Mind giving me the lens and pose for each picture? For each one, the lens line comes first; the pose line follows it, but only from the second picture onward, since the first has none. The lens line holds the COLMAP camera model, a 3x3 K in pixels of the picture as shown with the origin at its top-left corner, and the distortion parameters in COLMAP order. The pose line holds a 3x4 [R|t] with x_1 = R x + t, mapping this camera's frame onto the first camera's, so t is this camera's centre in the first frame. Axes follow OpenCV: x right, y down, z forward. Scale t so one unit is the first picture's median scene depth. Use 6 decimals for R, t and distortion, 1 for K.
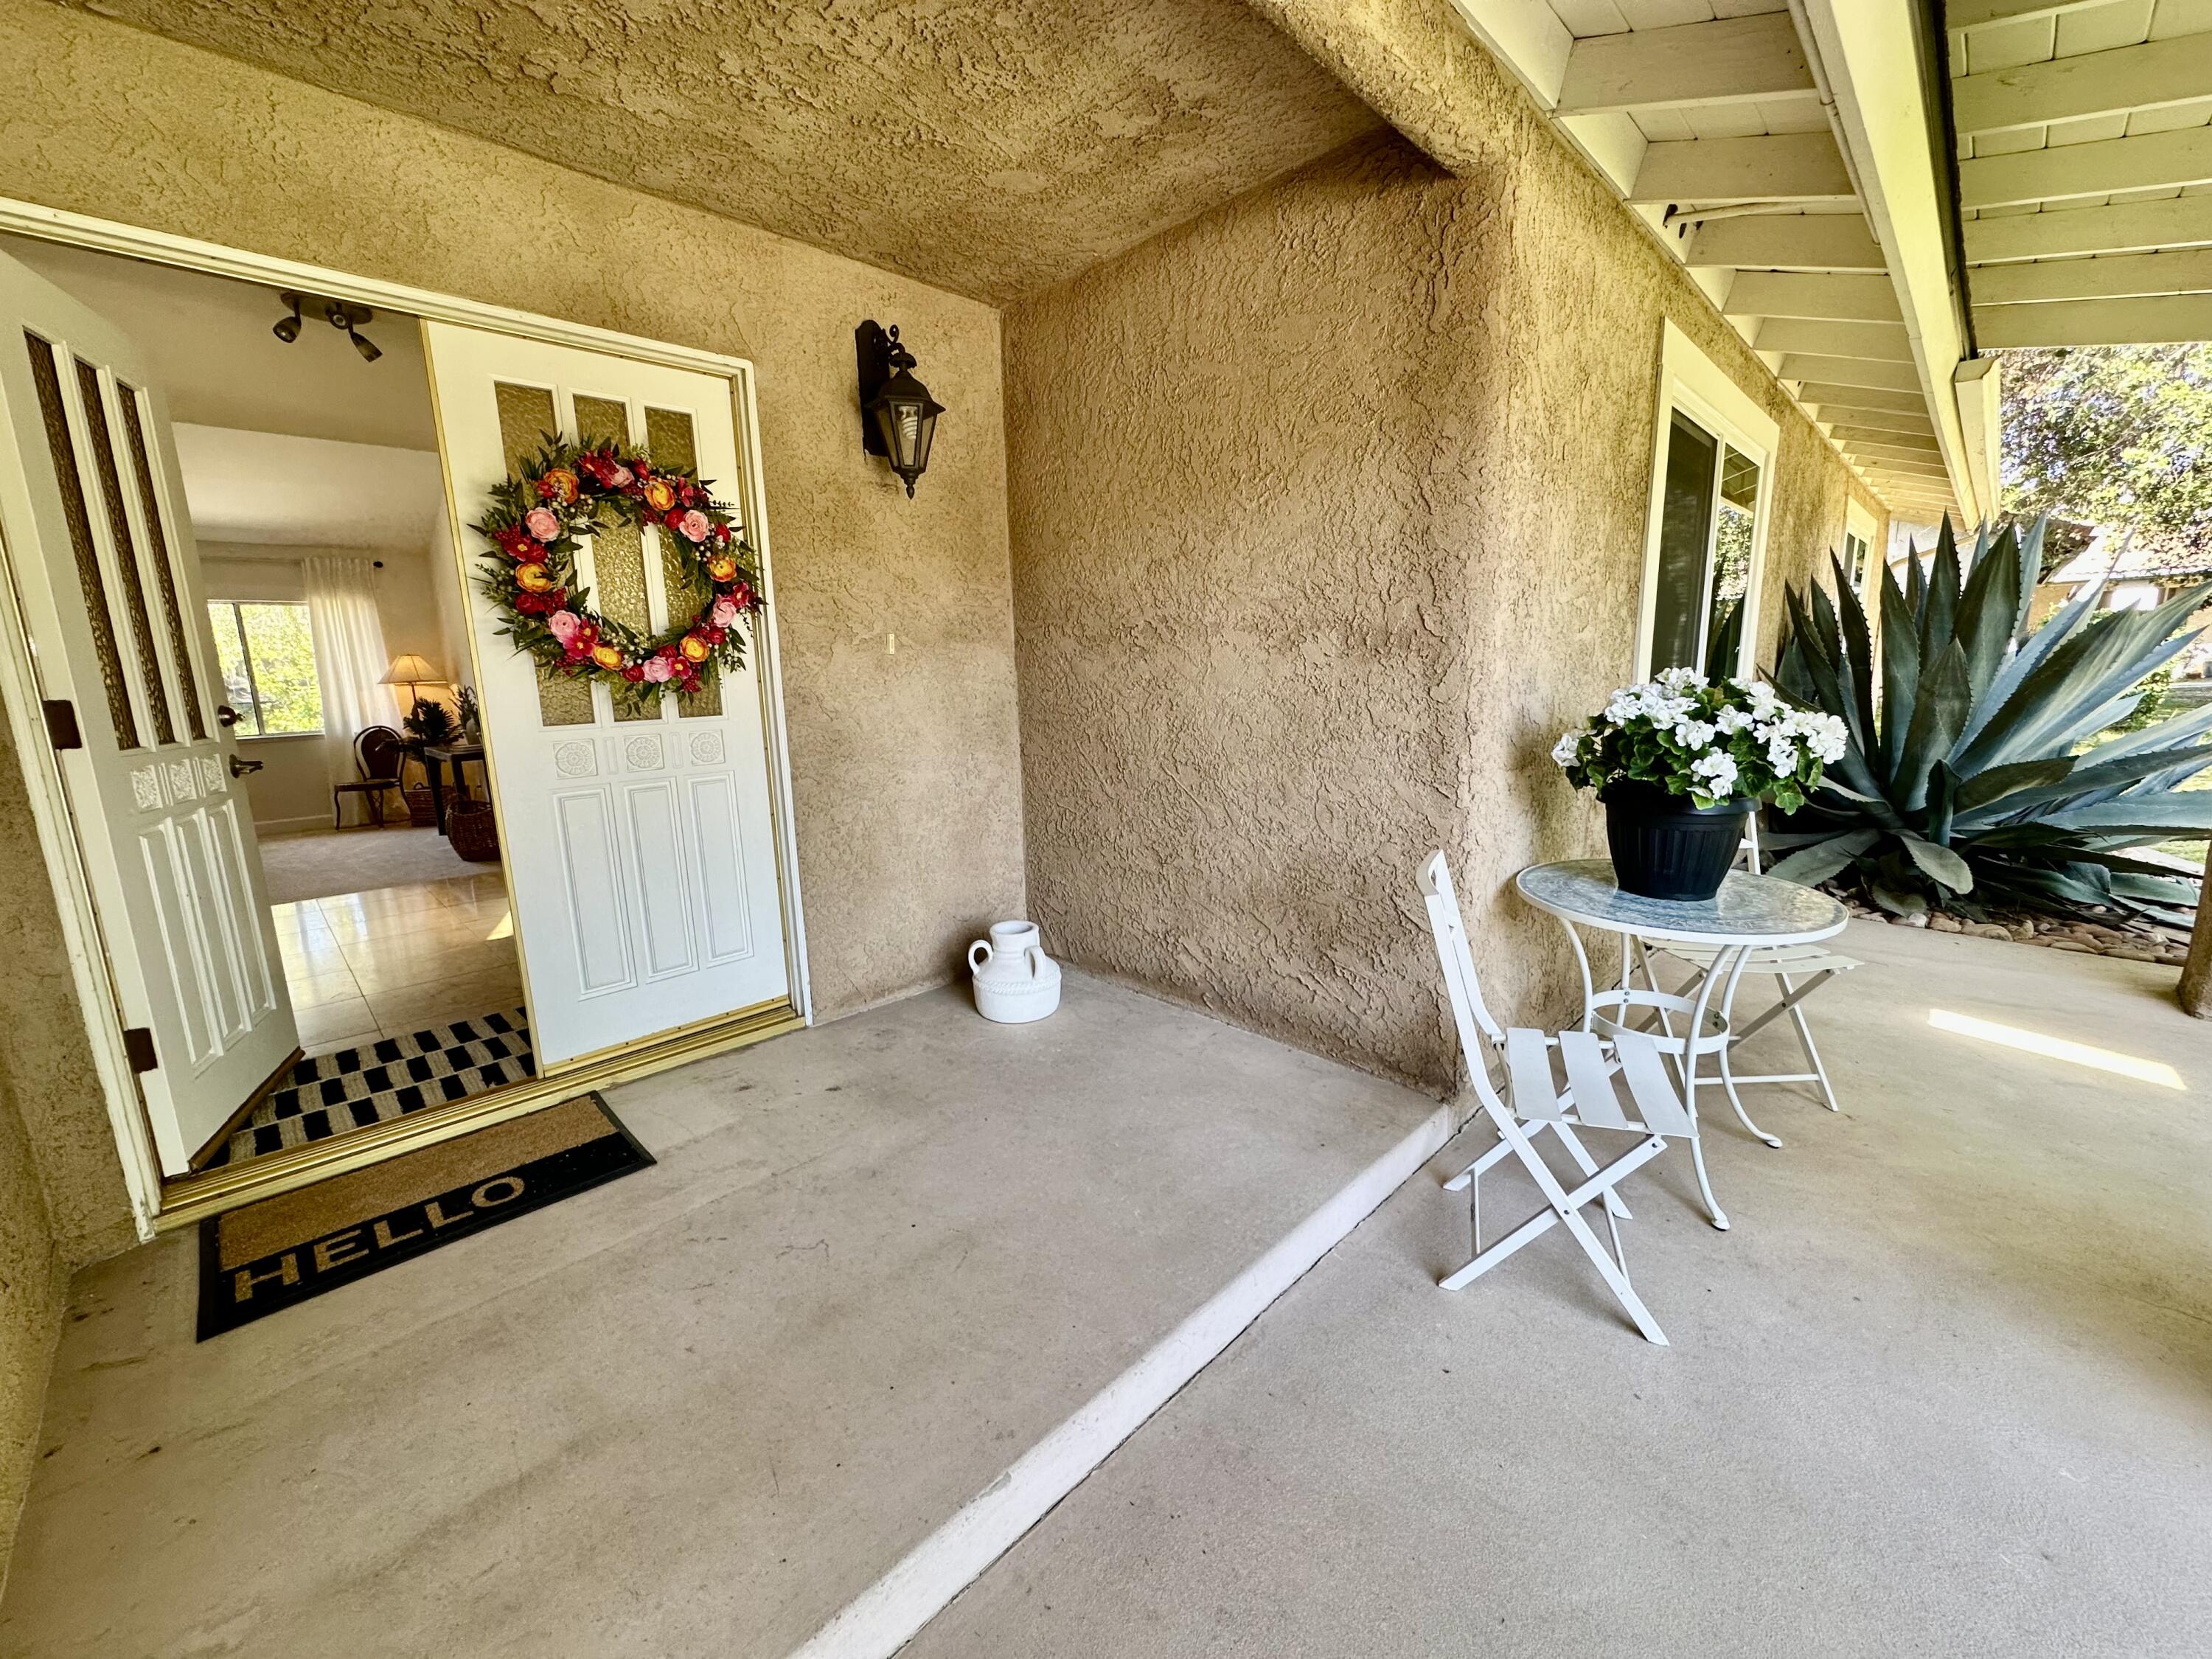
lens RADIAL K [[887.1, 0, 1110.4], [0, 887.1, 824.8], [0, 0, 1]] dist [-0.002643, -0.000170]
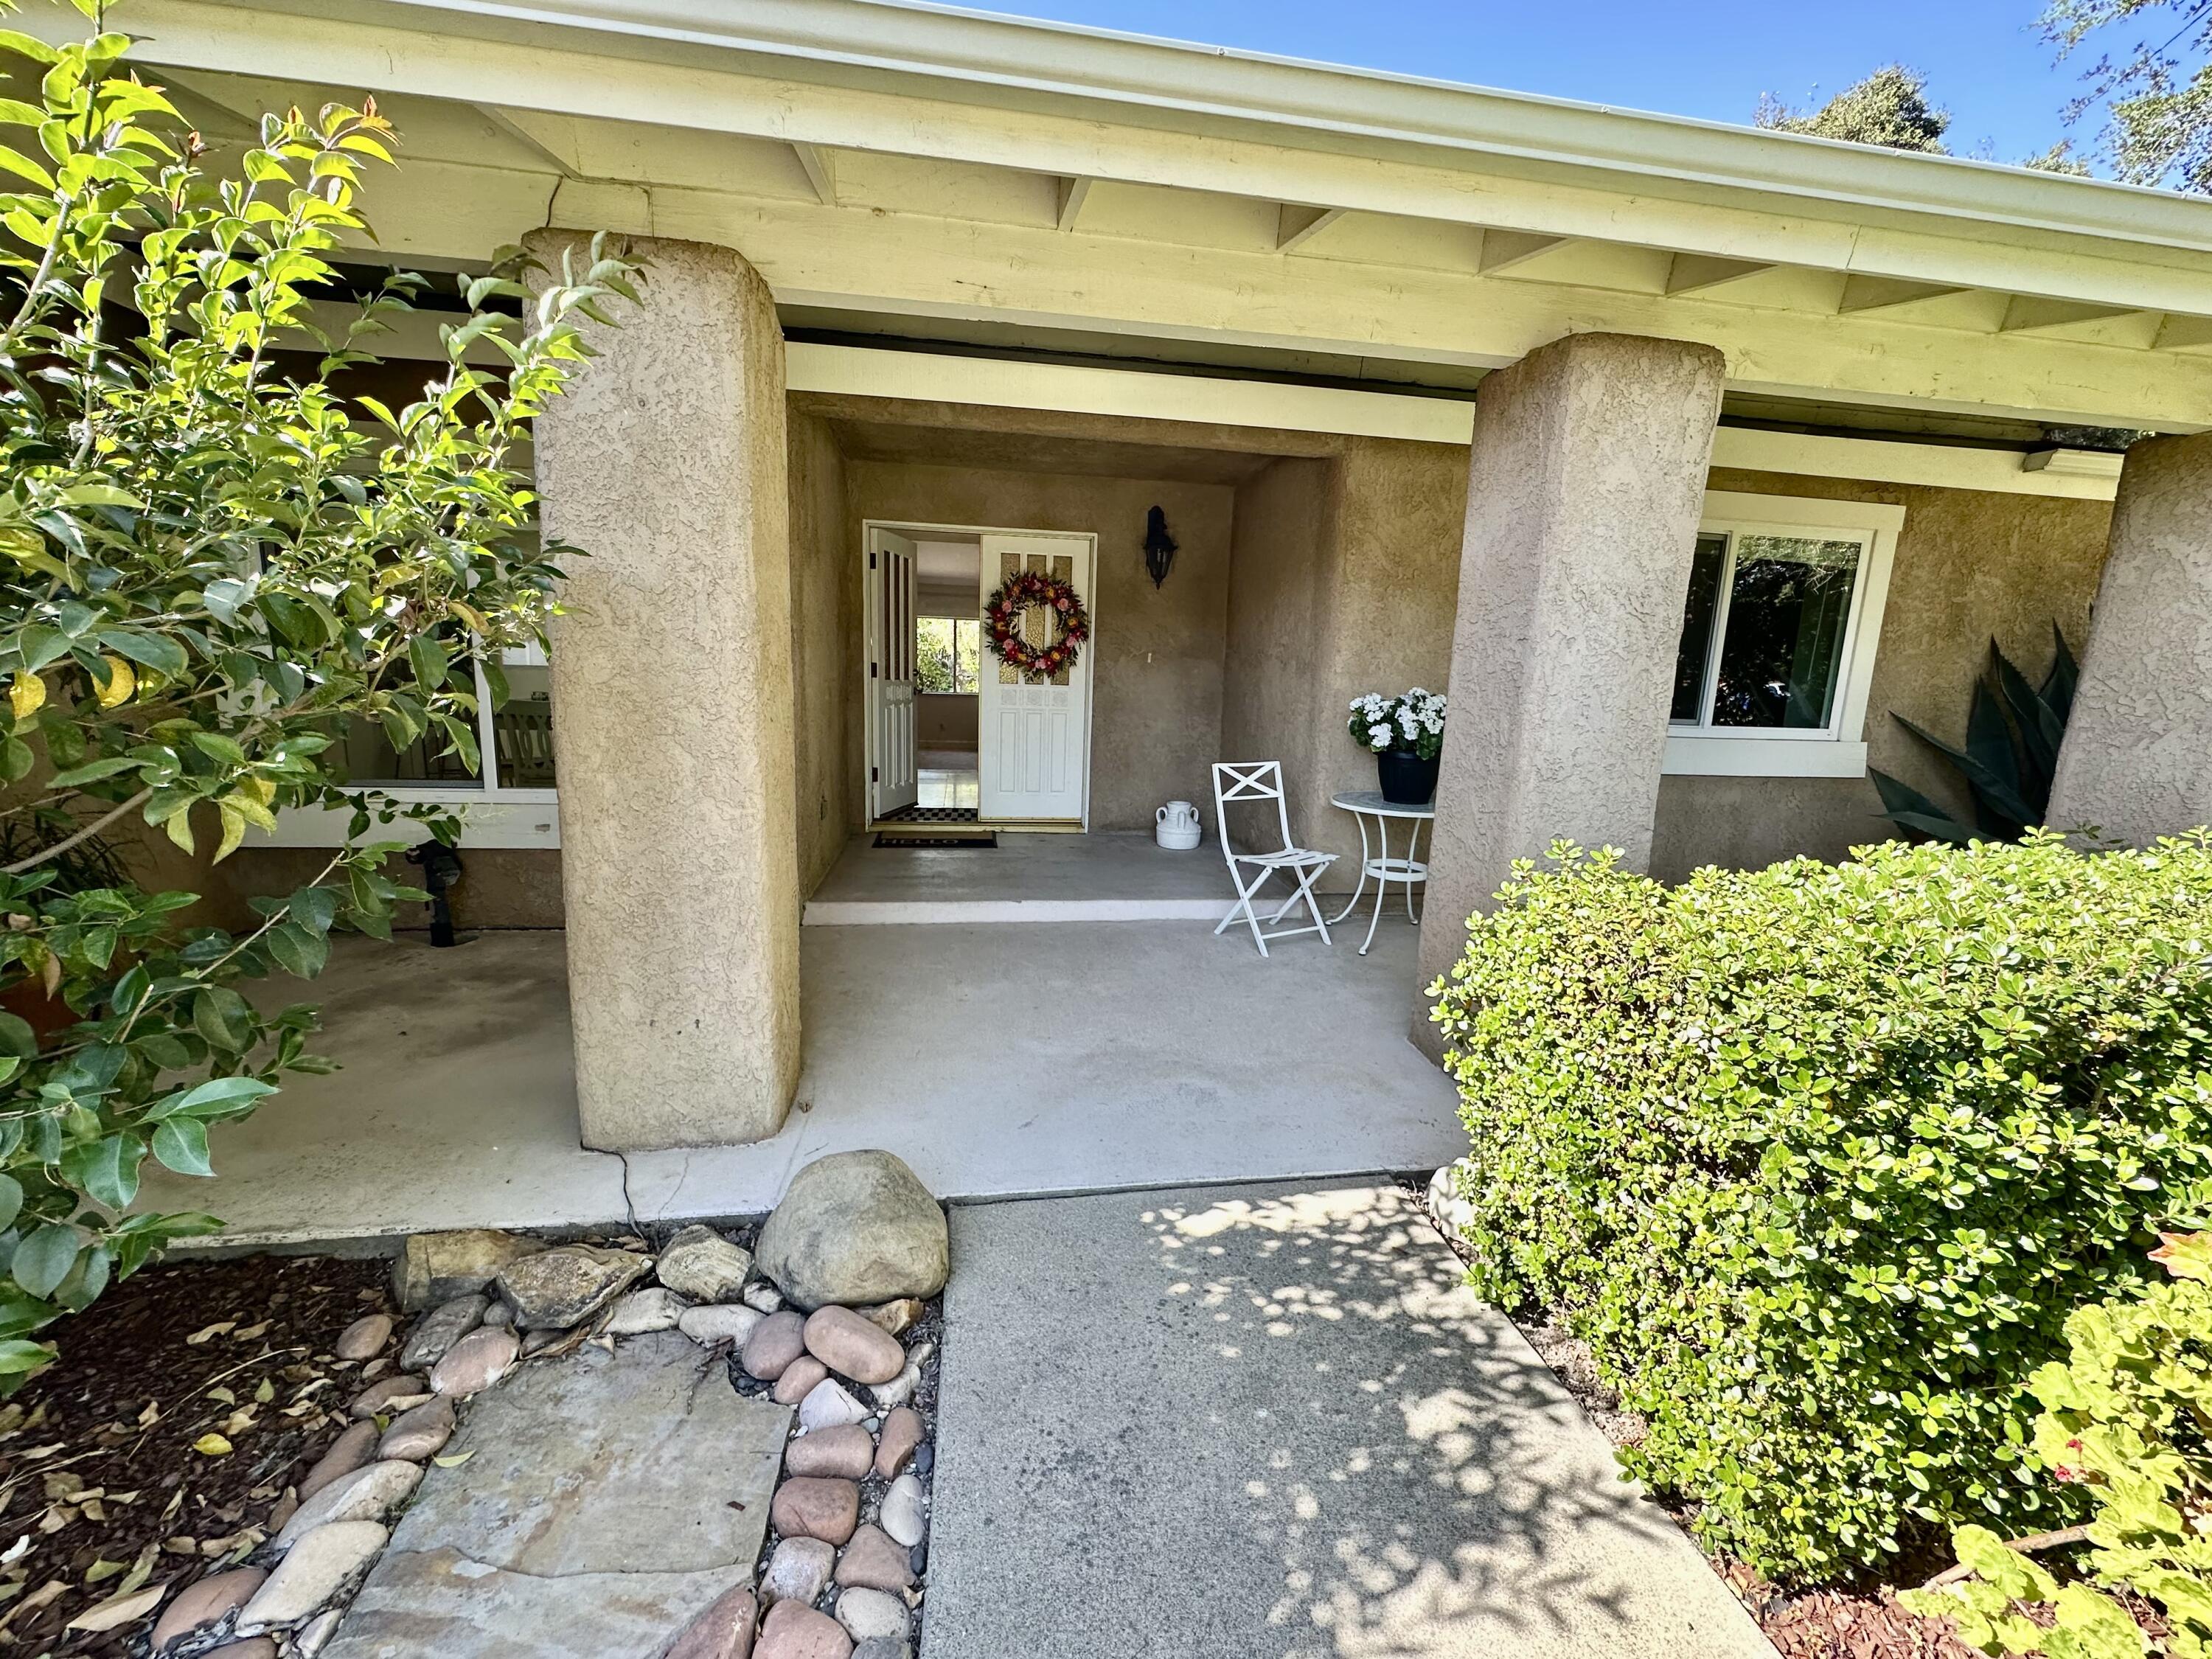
lens RADIAL K [[887.1, 0, 1104.0], [0, 887.1, 828.7], [0, 0, 1]] dist [-0.002643, -0.000170]
pose [[0.804103, 0.156208, -0.573600, 1.115791], [-0.161694, 0.985954, 0.041832, 0.144176], [0.572078, 0.059110, 0.818067, -0.880843]]
